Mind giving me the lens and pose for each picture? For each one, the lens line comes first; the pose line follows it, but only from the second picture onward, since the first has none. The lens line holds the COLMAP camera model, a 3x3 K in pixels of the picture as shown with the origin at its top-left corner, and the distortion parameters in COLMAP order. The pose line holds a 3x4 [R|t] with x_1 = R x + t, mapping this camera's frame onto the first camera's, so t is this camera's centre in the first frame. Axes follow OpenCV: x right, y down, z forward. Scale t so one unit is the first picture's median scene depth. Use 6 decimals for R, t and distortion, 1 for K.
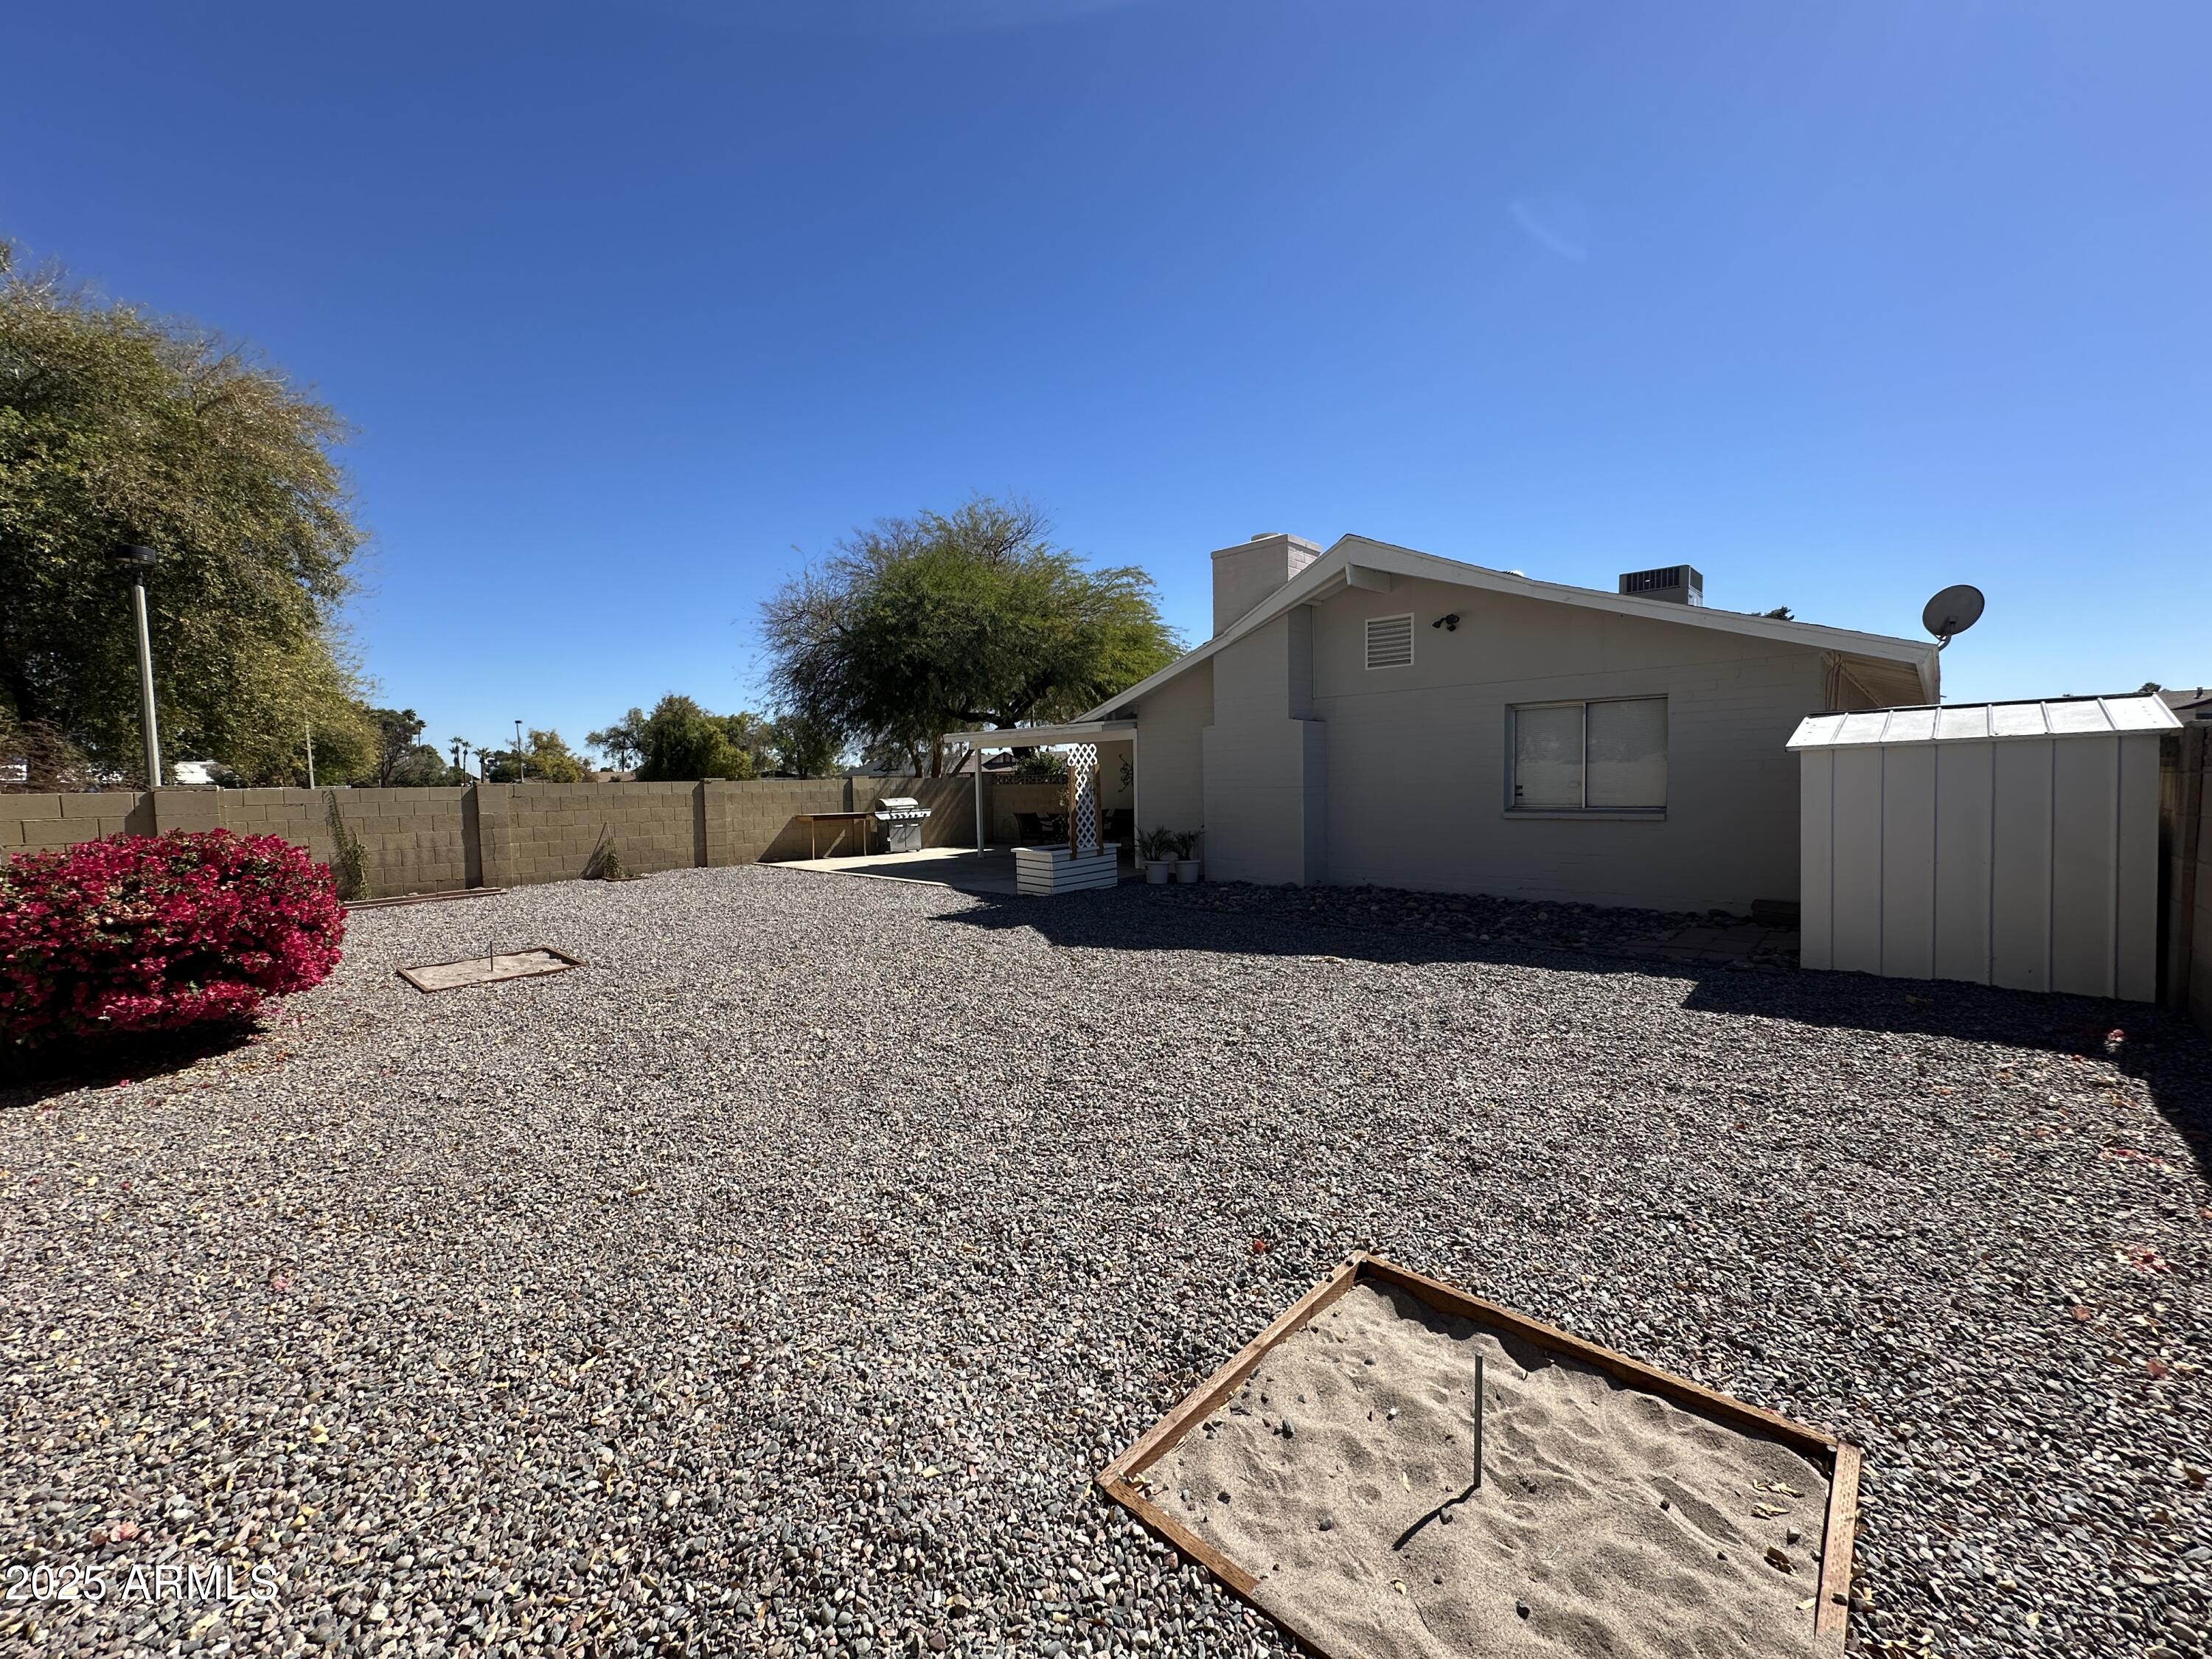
lens RADIAL K [[879.1, 0, 1108.1], [0, 879.1, 819.3], [0, 0, 1]] dist [-0.001454, 0.000735]
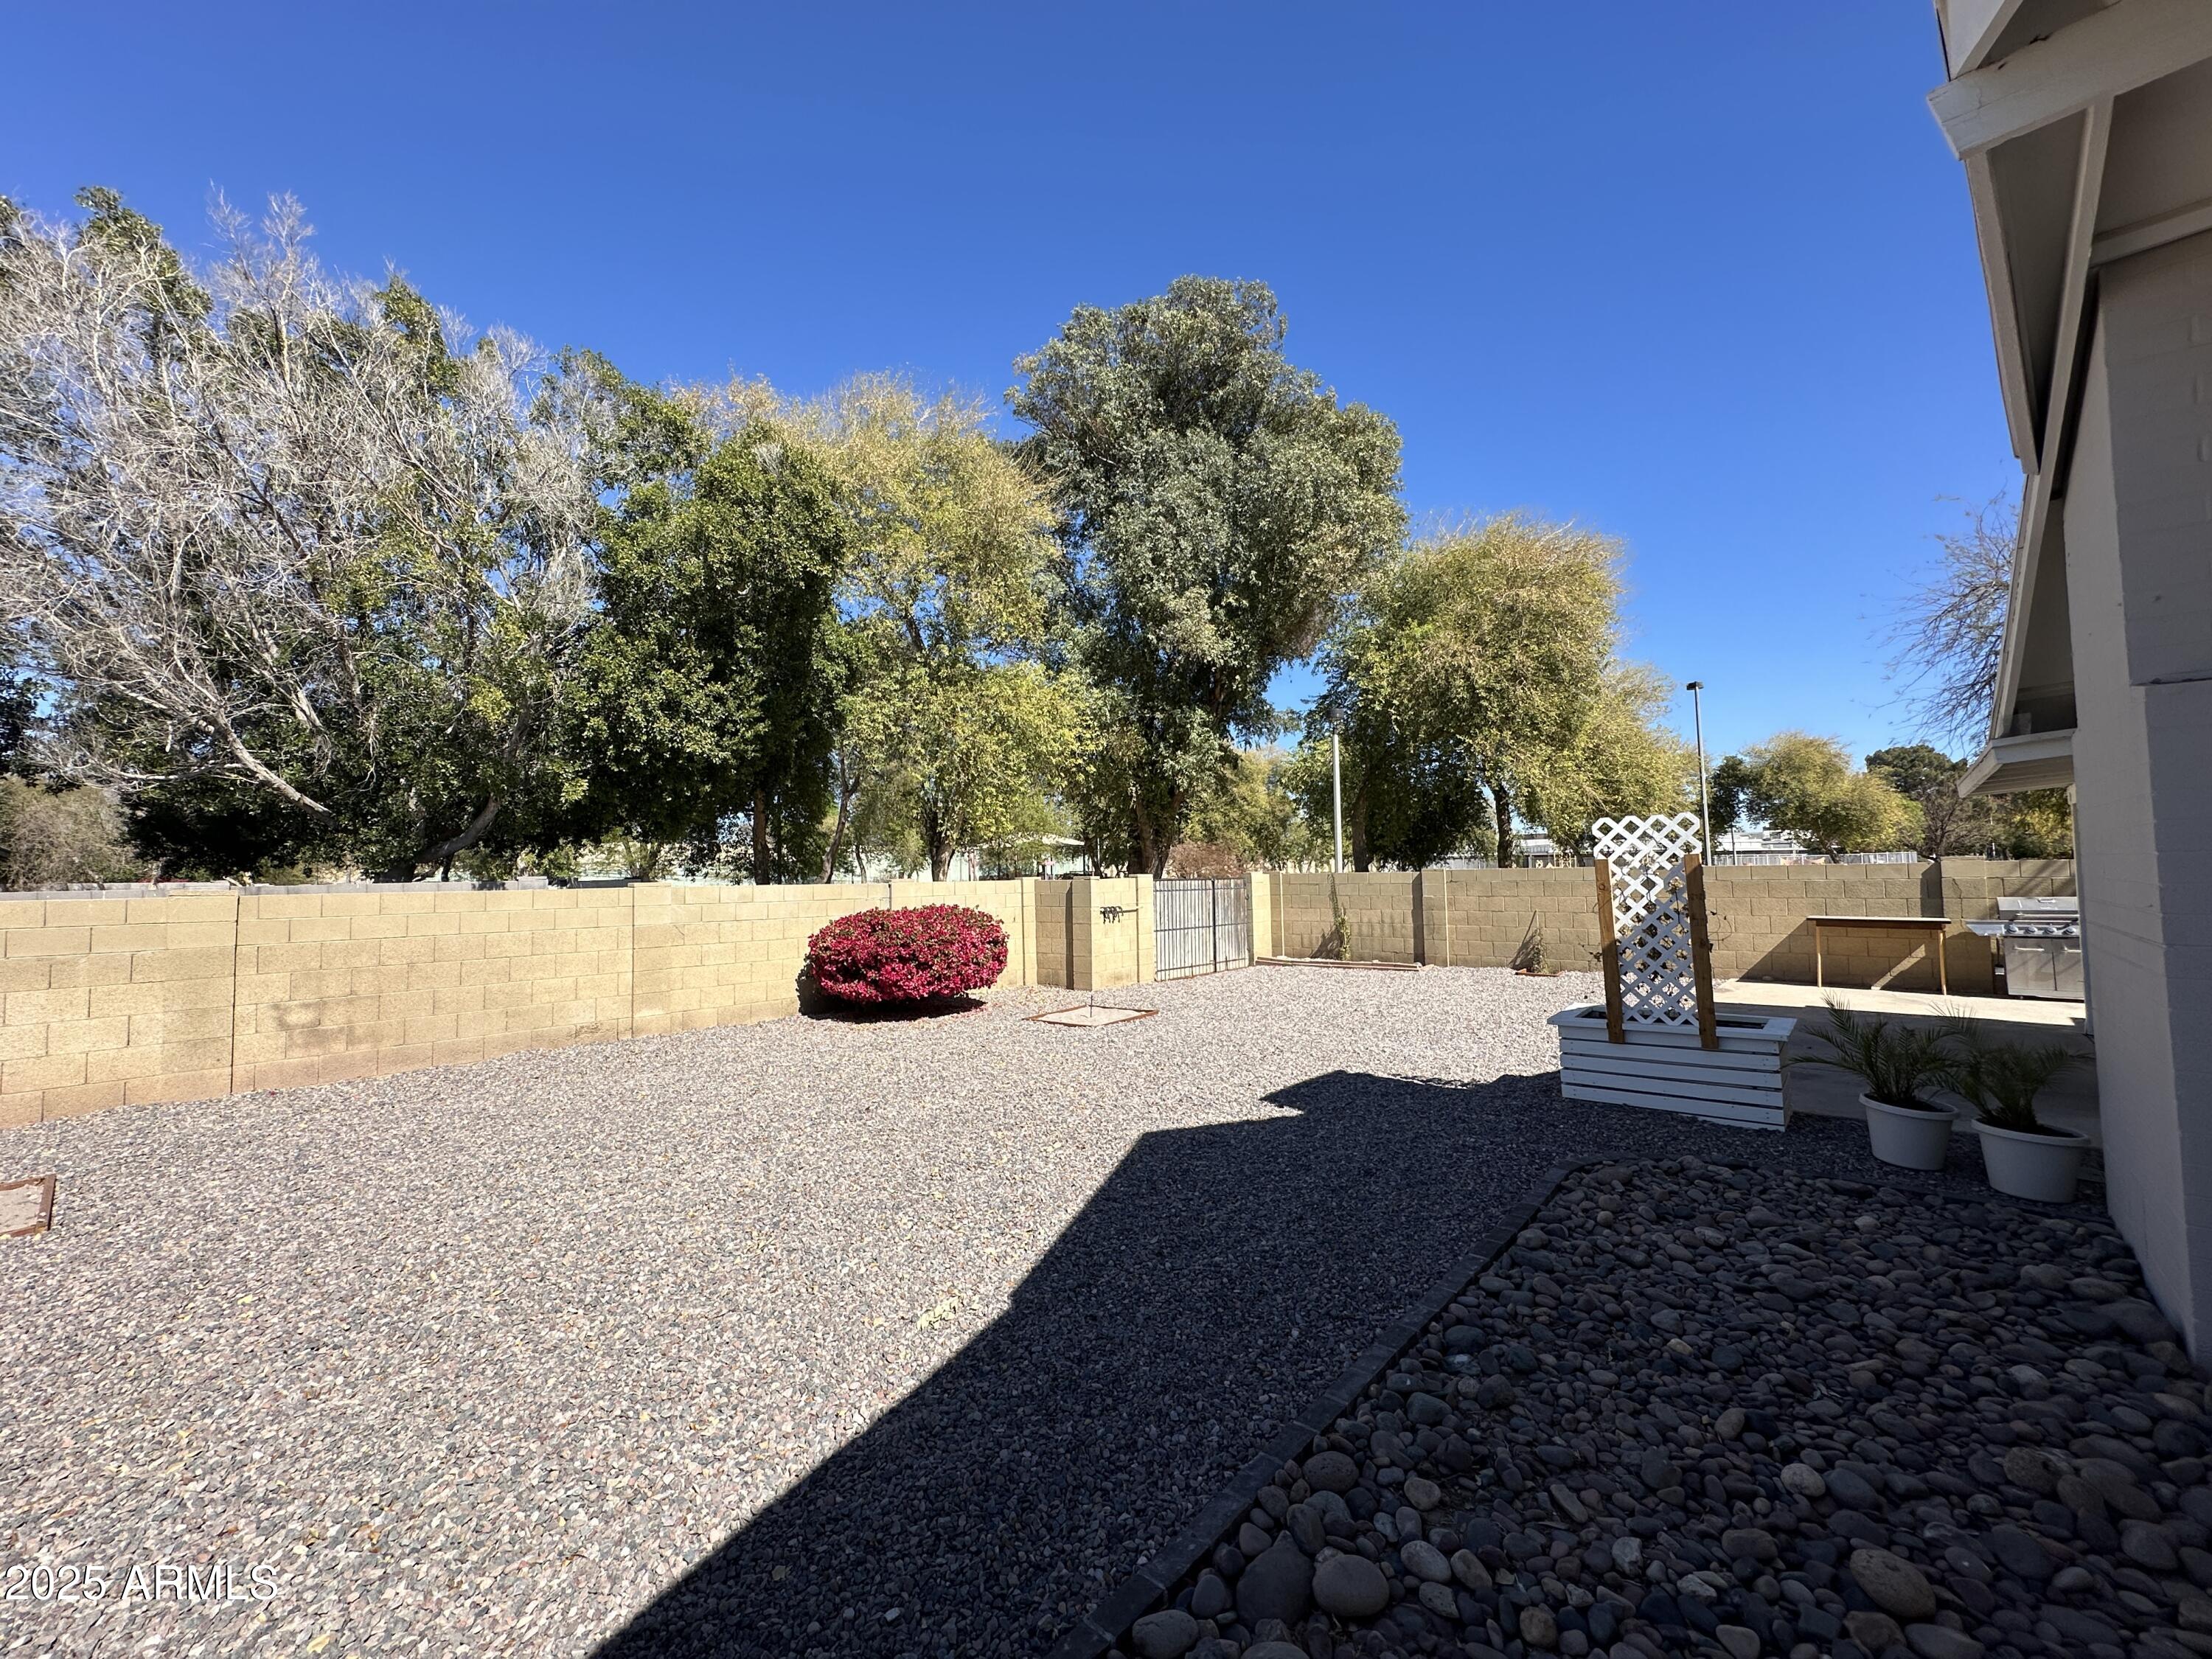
lens RADIAL K [[879.1, 0, 1108.2], [0, 879.1, 830.9], [0, 0, 1]] dist [-0.001454, 0.000735]
pose [[-0.001757, -0.035048, -0.999384, 0.332834], [-0.029916, 0.998940, -0.034980, -0.032049], [0.999551, 0.029836, -0.002804, 0.513268]]
